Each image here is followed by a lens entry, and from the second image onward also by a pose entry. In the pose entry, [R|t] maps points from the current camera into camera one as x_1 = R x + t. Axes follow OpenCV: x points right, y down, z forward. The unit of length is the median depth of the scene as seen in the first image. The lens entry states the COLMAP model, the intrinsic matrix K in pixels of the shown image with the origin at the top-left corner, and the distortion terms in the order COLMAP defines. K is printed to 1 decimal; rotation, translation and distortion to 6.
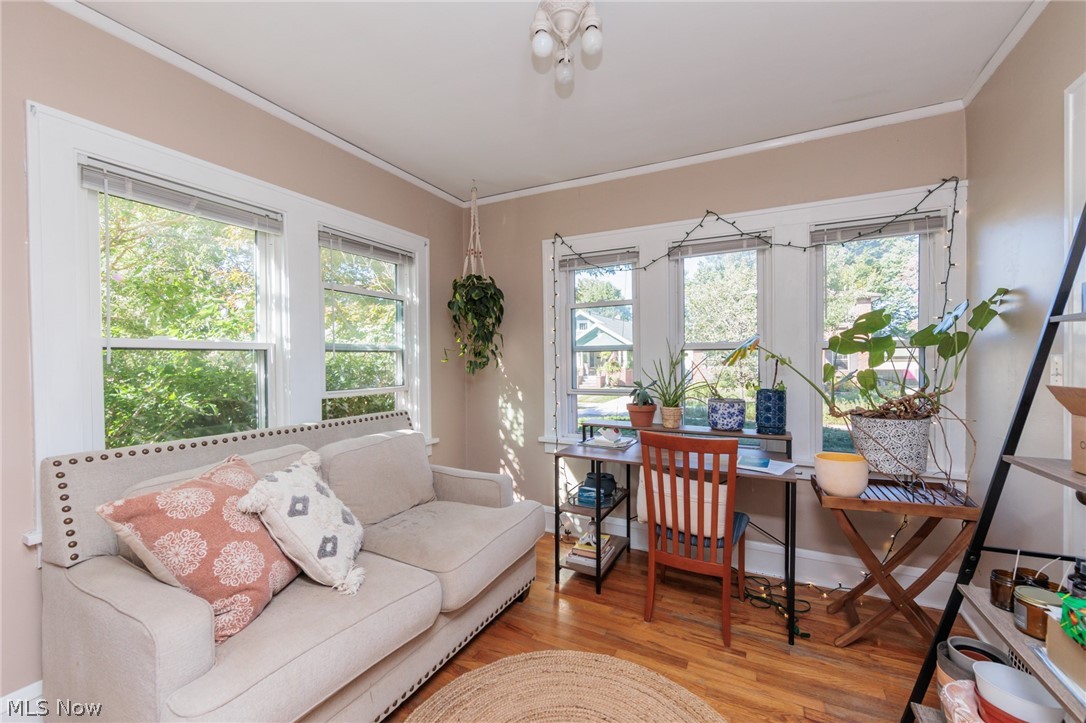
lens RADIAL K [[430.7, 0, 547.7], [0, 430.7, 361.4], [0, 0, 1]] dist [-0.002804, -0.000357]
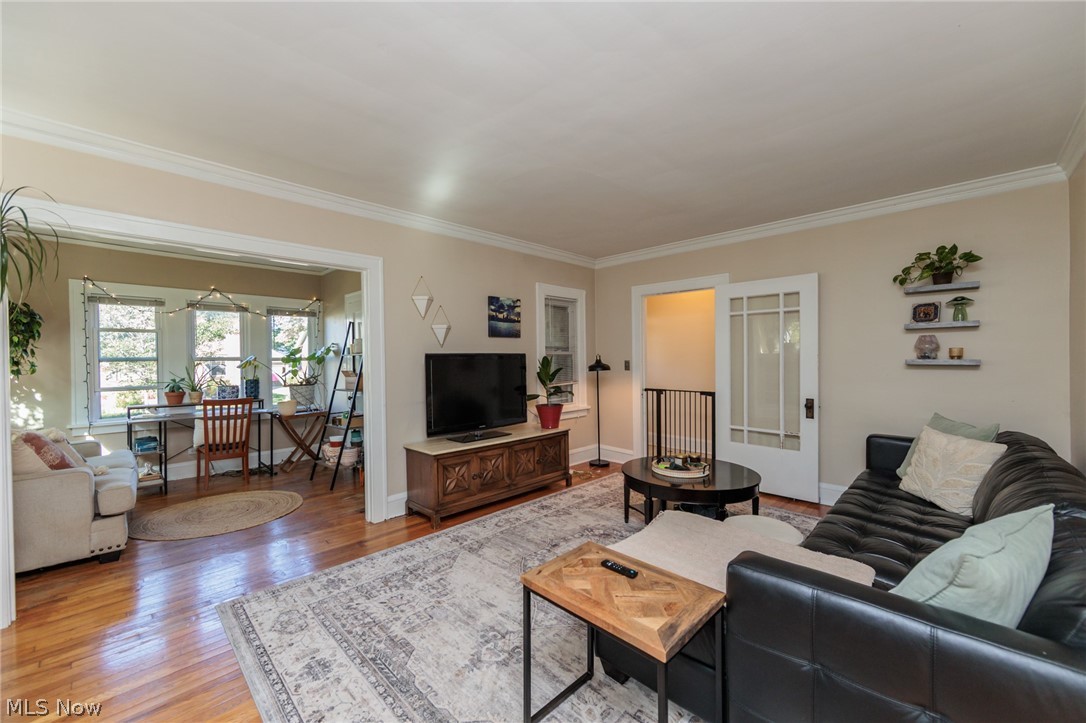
lens RADIAL K [[430.7, 0, 545.3], [0, 430.7, 363.8], [0, 0, 1]] dist [-0.002804, -0.000357]
pose [[0.286679, -0.002133, 0.958024, -1.035112], [0.013928, 0.999901, -0.001942, 0.008727], [-0.957925, 0.013900, 0.286680, -0.951730]]
